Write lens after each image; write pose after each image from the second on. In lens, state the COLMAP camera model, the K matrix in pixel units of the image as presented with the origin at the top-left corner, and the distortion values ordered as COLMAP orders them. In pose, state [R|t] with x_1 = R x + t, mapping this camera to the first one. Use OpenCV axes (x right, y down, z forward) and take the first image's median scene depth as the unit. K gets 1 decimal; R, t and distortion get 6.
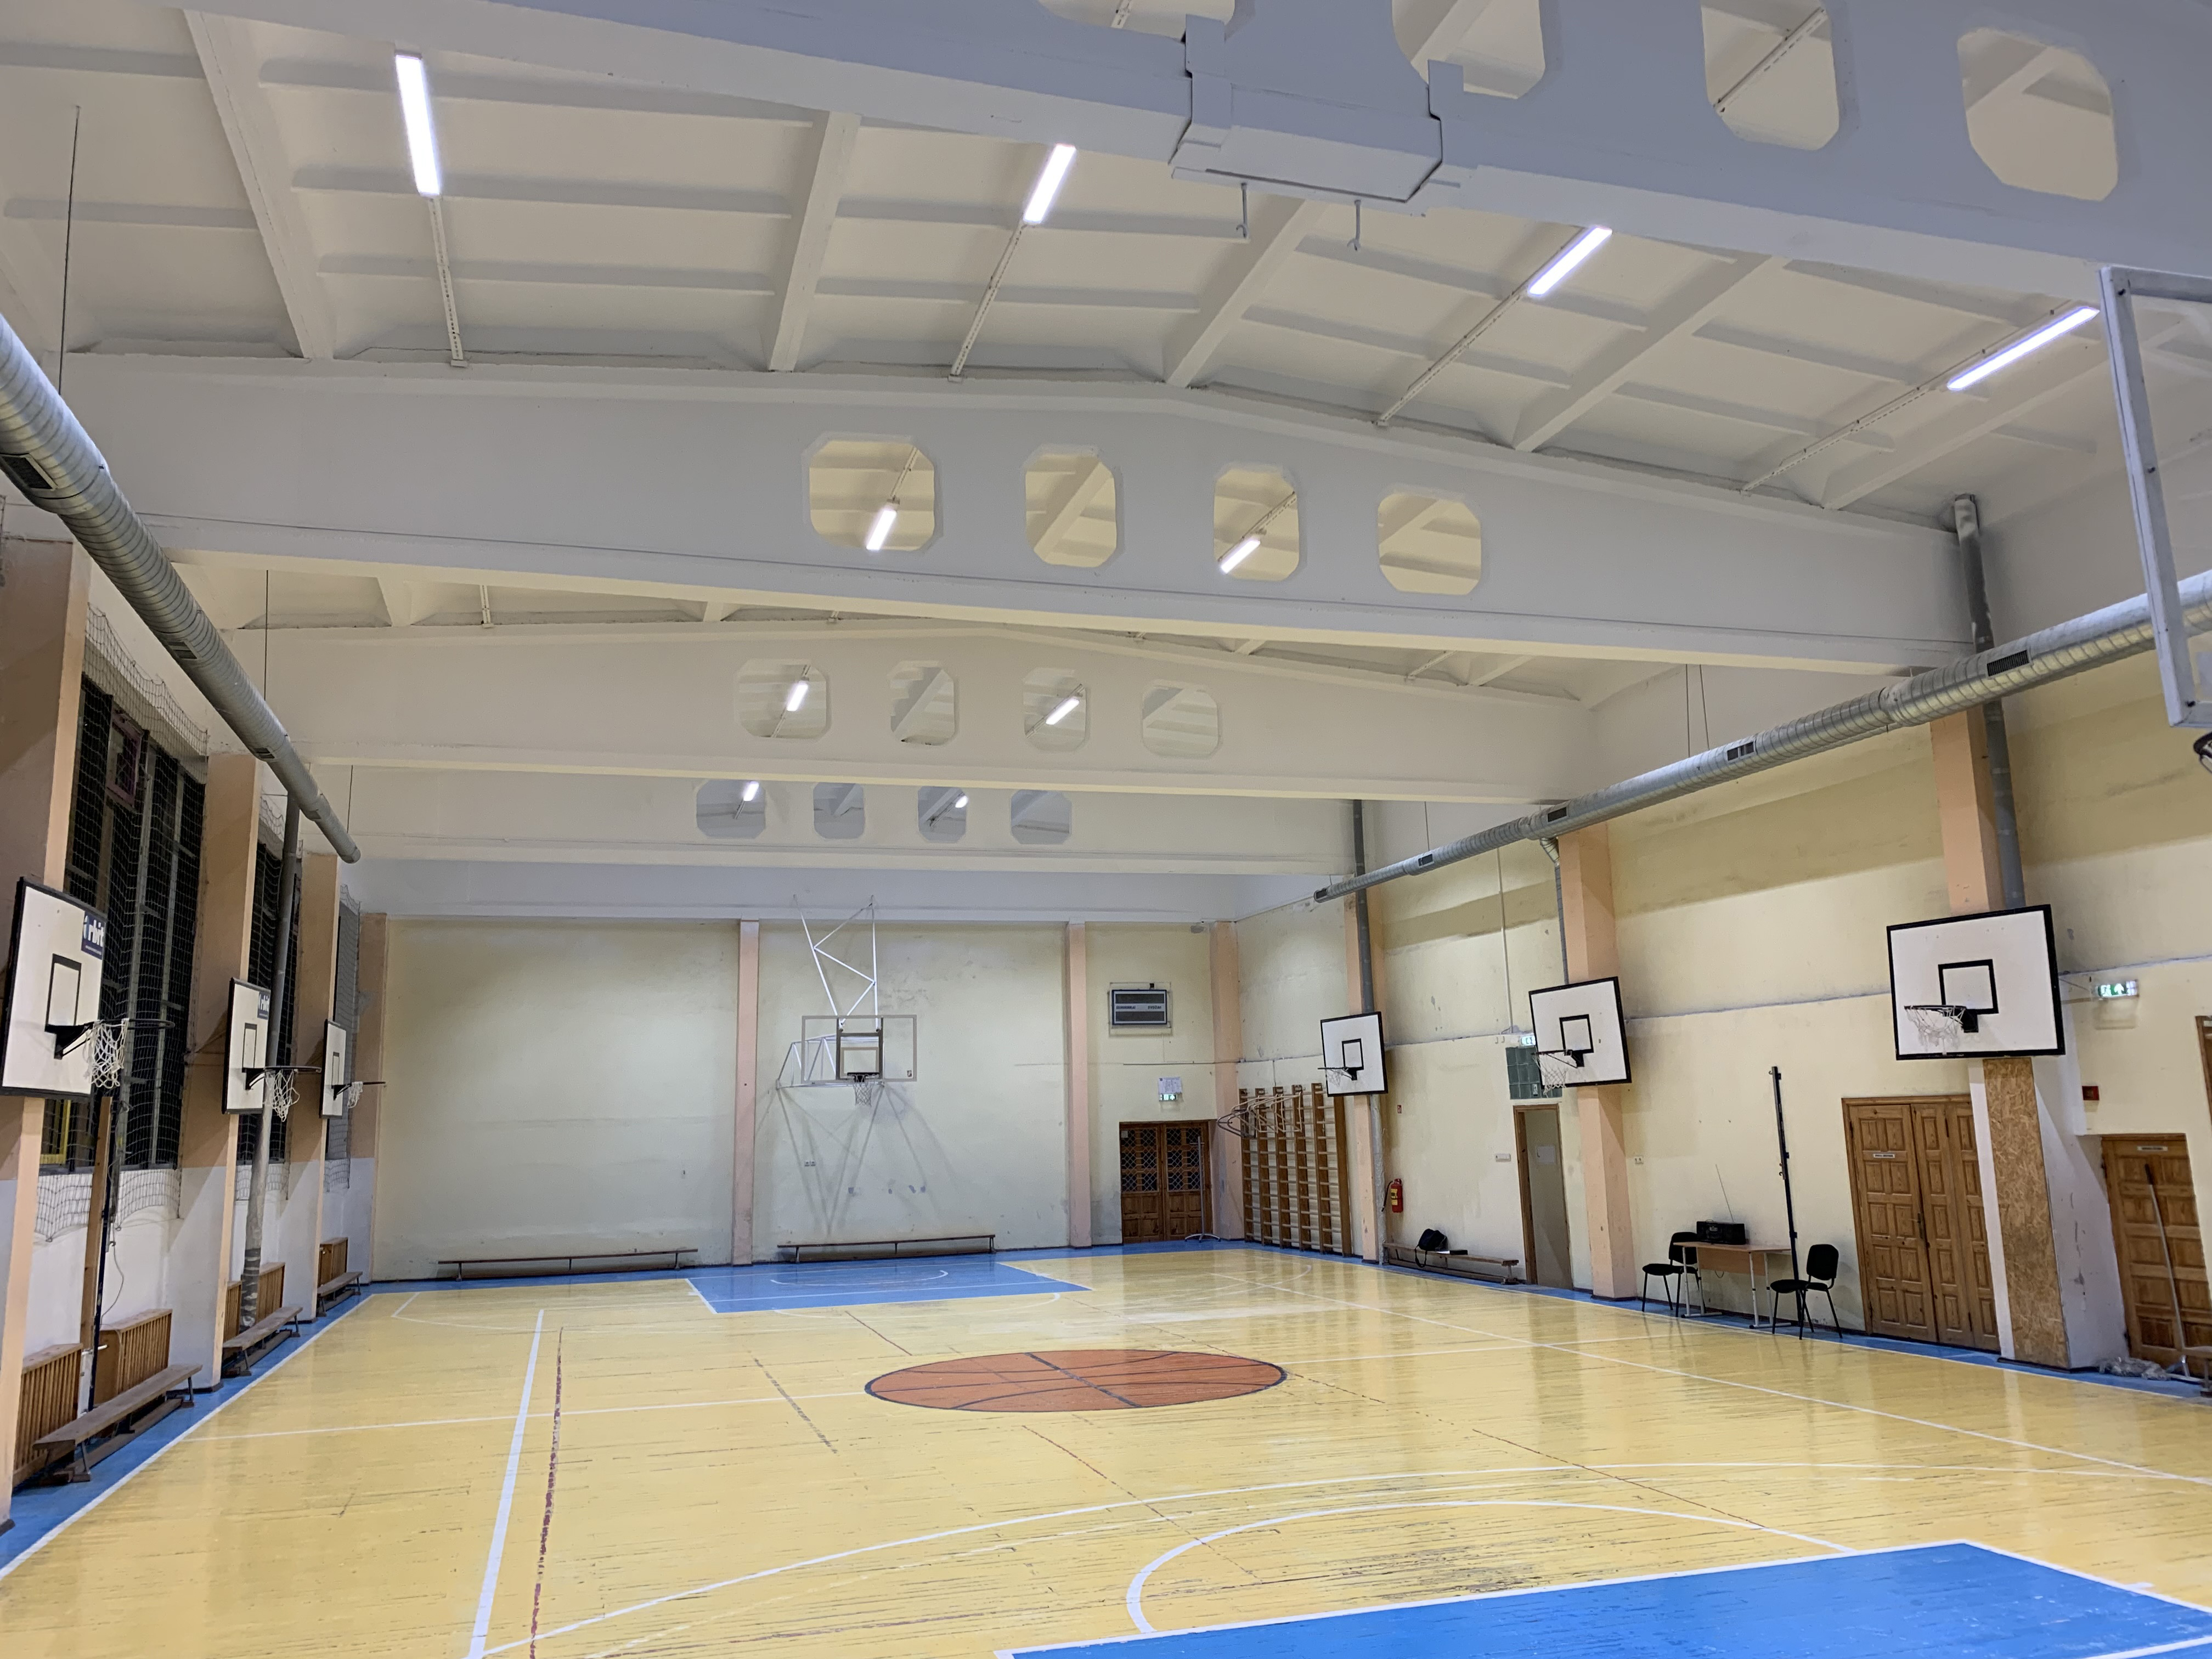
lens RADIAL K [[1659.5, 0, 1106.0], [0, 1659.5, 829.5], [0, 0, 1]] dist [0.127095, -0.515640]
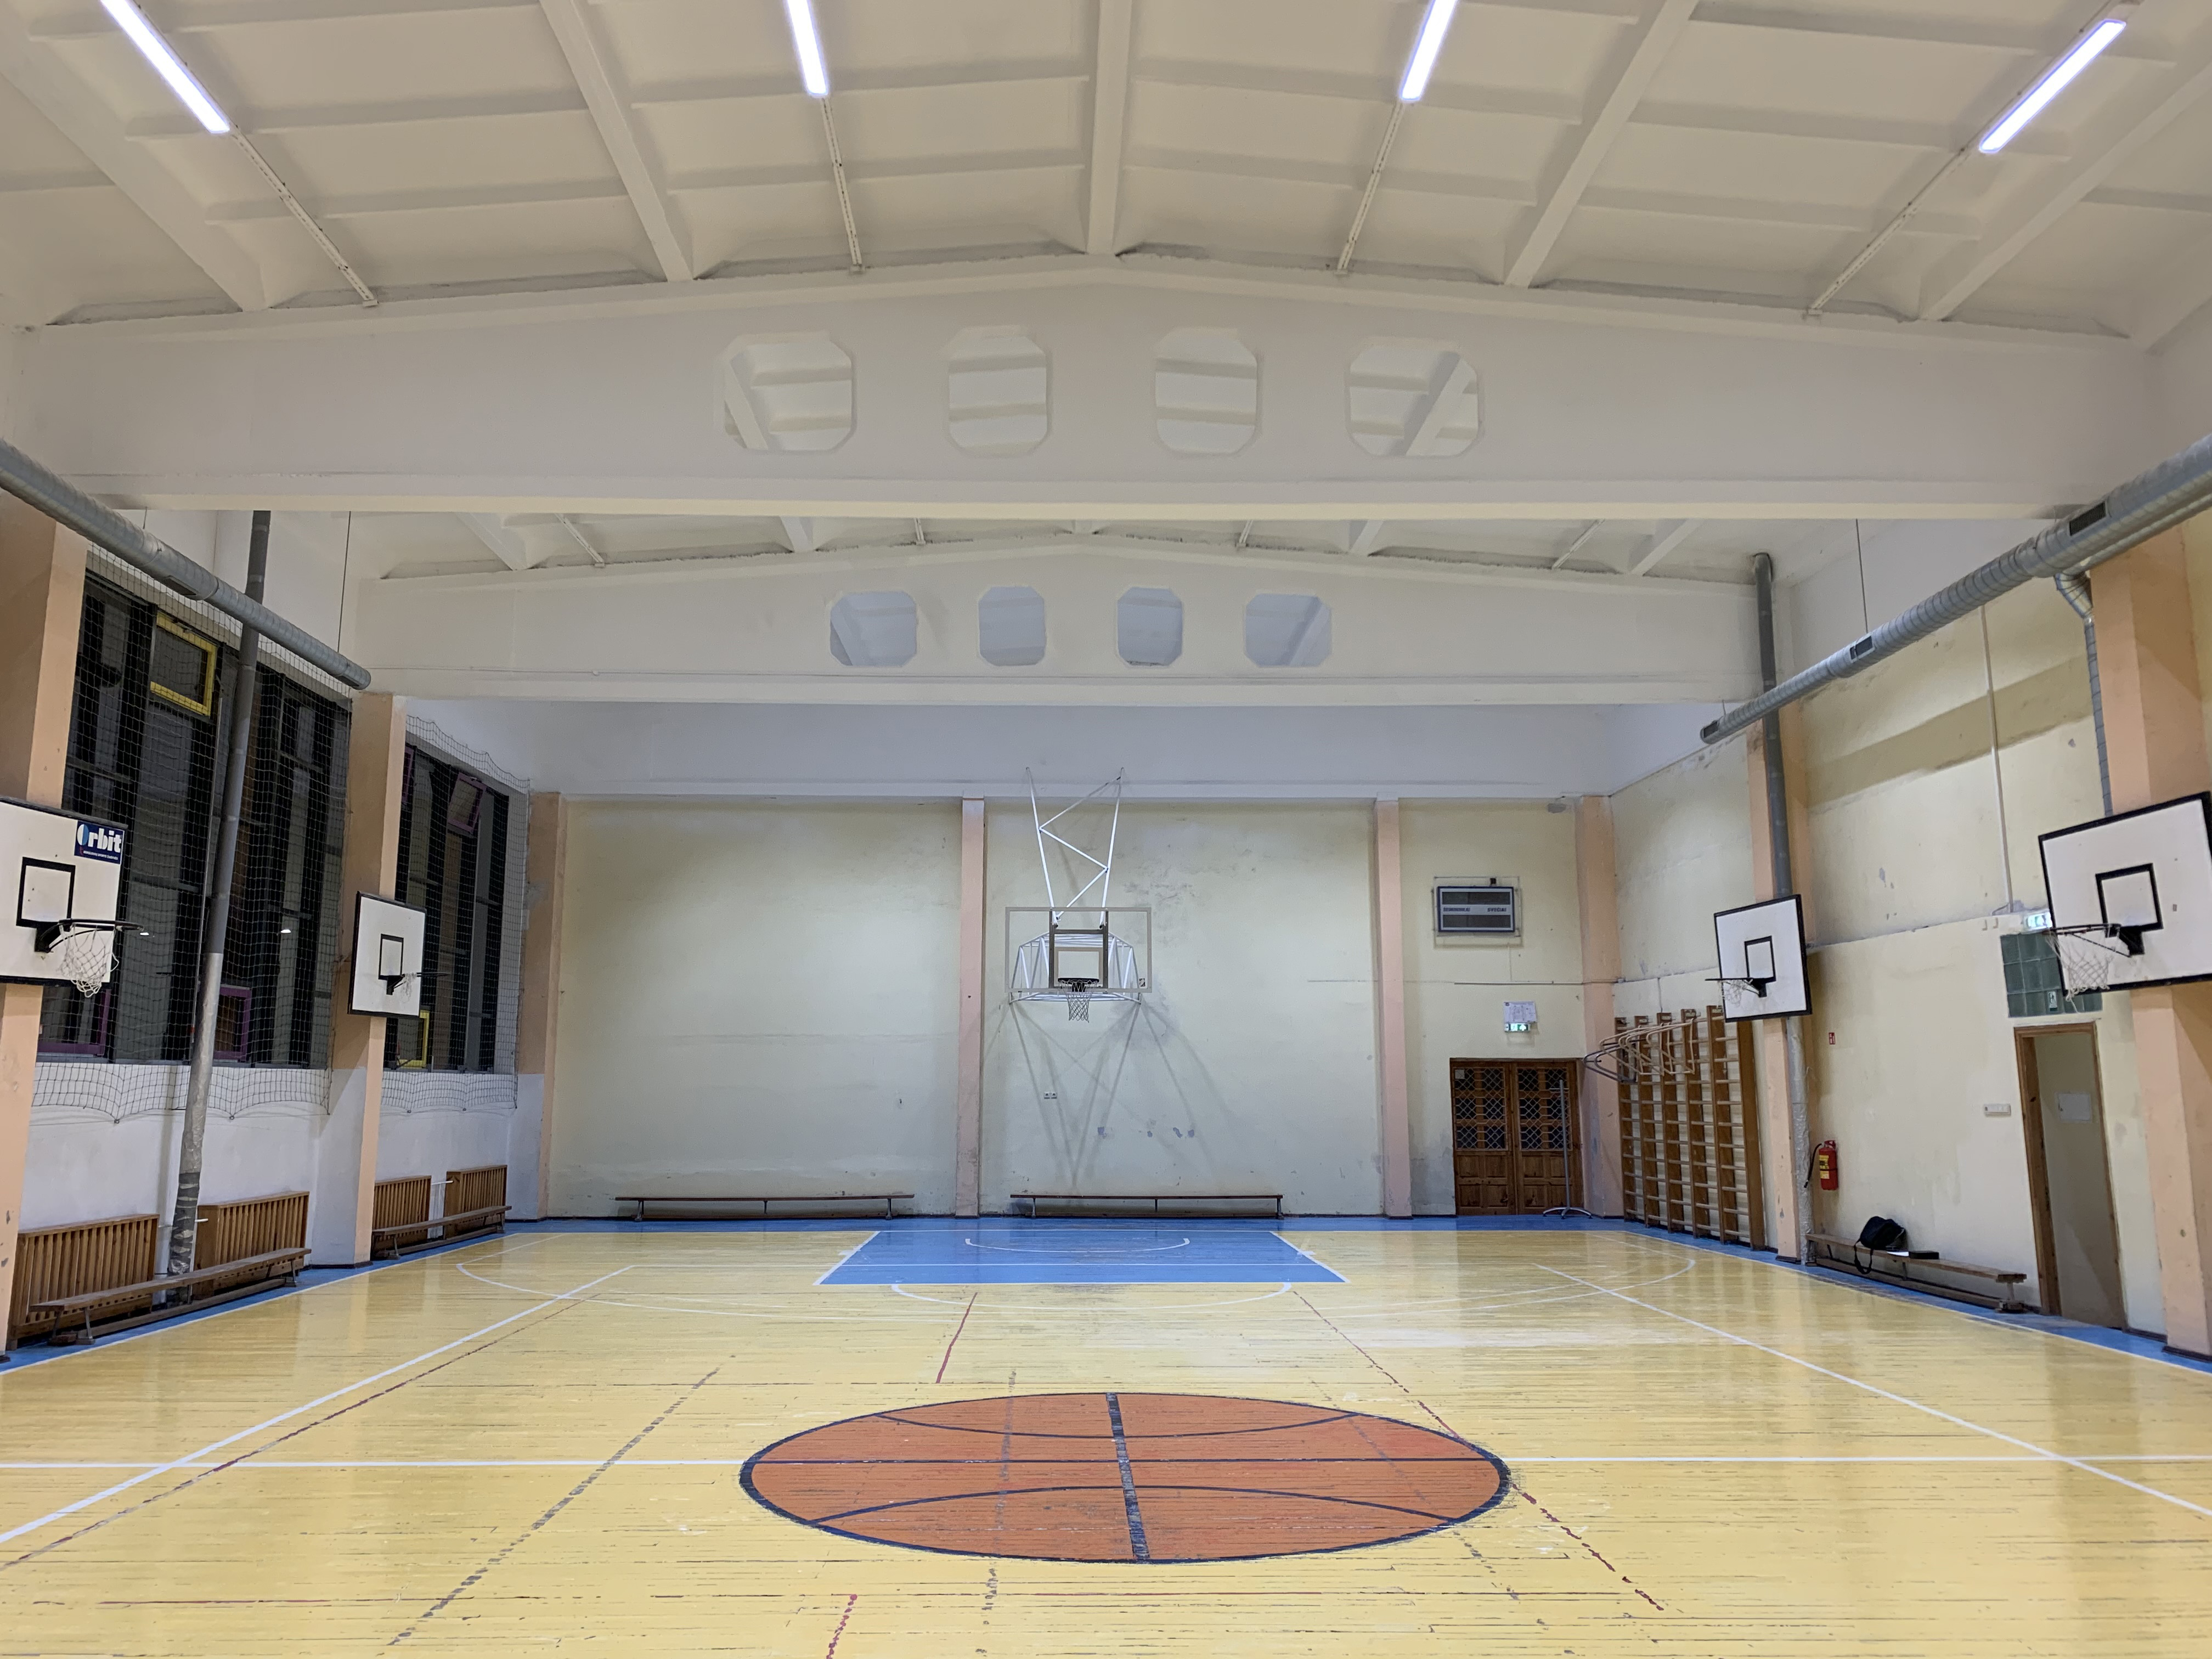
lens RADIAL K [[1669.7, 0, 1050.6], [0, 1669.7, 823.7], [0, 0, 1]] dist [0.003618, -0.007372]
pose [[0.955150, -0.016928, -0.295637, 0.068533], [0.023466, 0.999552, 0.018580, 0.055334], [0.295190, -0.024684, 0.955120, 0.240240]]
